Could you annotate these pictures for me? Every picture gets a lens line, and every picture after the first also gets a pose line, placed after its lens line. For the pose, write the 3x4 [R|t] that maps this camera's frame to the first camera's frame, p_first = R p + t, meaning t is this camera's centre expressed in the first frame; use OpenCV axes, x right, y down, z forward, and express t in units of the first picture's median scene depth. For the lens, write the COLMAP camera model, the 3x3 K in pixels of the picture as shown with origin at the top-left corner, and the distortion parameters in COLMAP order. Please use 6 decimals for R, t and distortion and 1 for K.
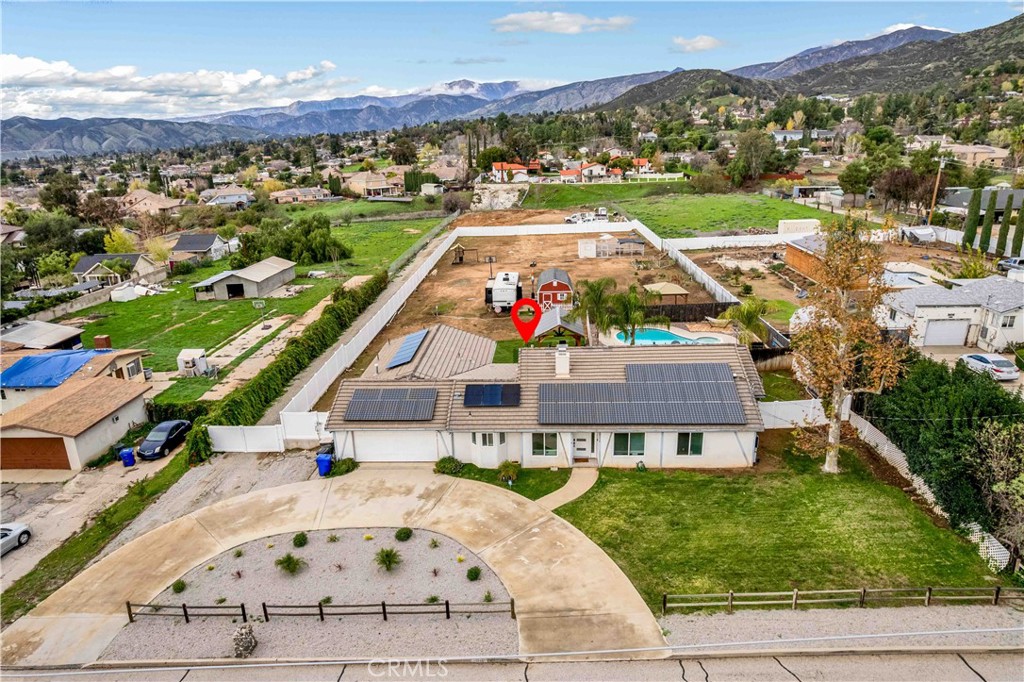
lens RADIAL K [[660.4, 0, 512.0], [0, 660.4, 341.0], [0, 0, 1]] dist [-0.073862, 0.071824]
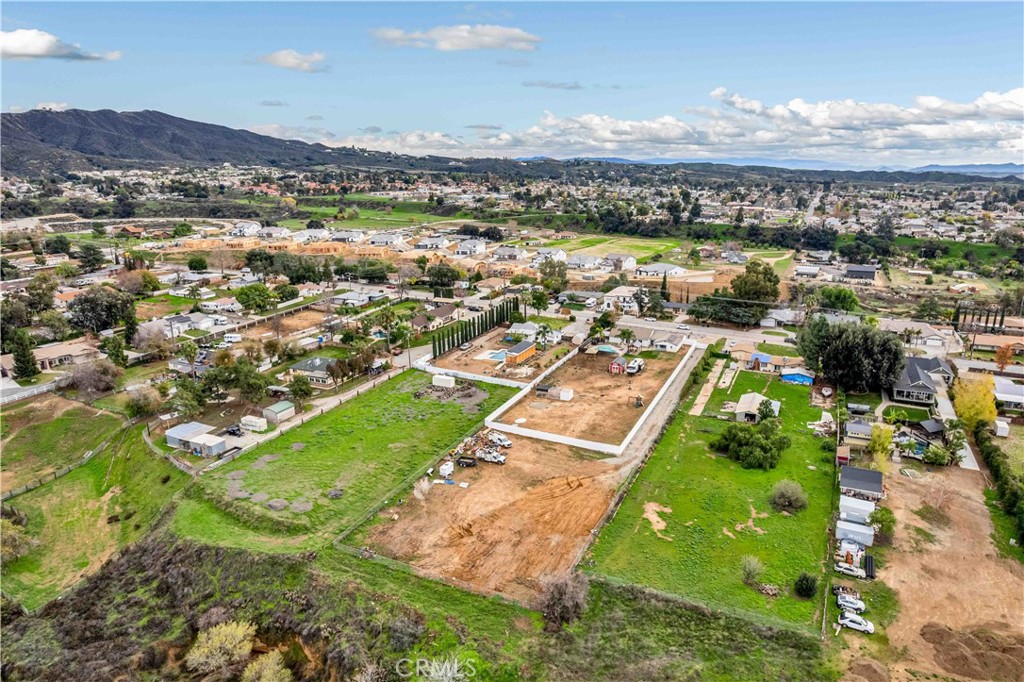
lens RADIAL K [[660.4, 0, 512.0], [0, 660.4, 341.0], [0, 0, 1]] dist [-0.073862, 0.071824]
pose [[-0.918240, -0.062056, 0.391132, -0.513875], [0.158938, 0.846870, 0.507494, -1.393533], [-0.362731, 0.528167, -0.767767, 2.743927]]
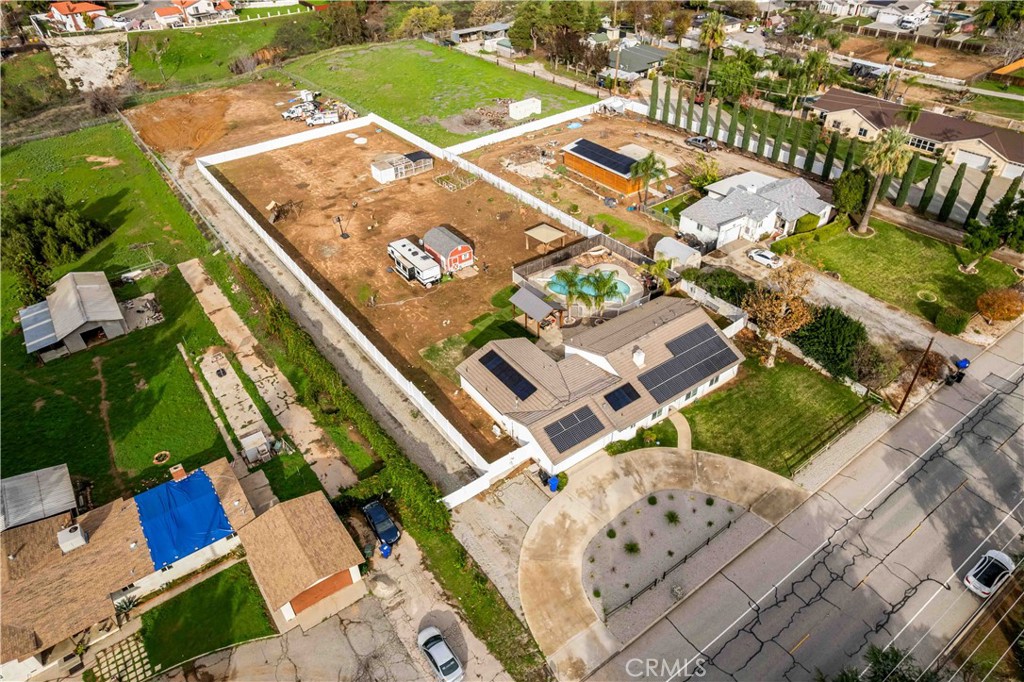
lens RADIAL K [[660.4, 0, 512.0], [0, 660.4, 341.0], [0, 0, 1]] dist [-0.073862, 0.071824]
pose [[0.783883, -0.367149, 0.500728, -0.420335], [0.187181, 0.908661, 0.373228, -0.291934], [-0.592022, -0.198841, 0.781007, -0.023652]]
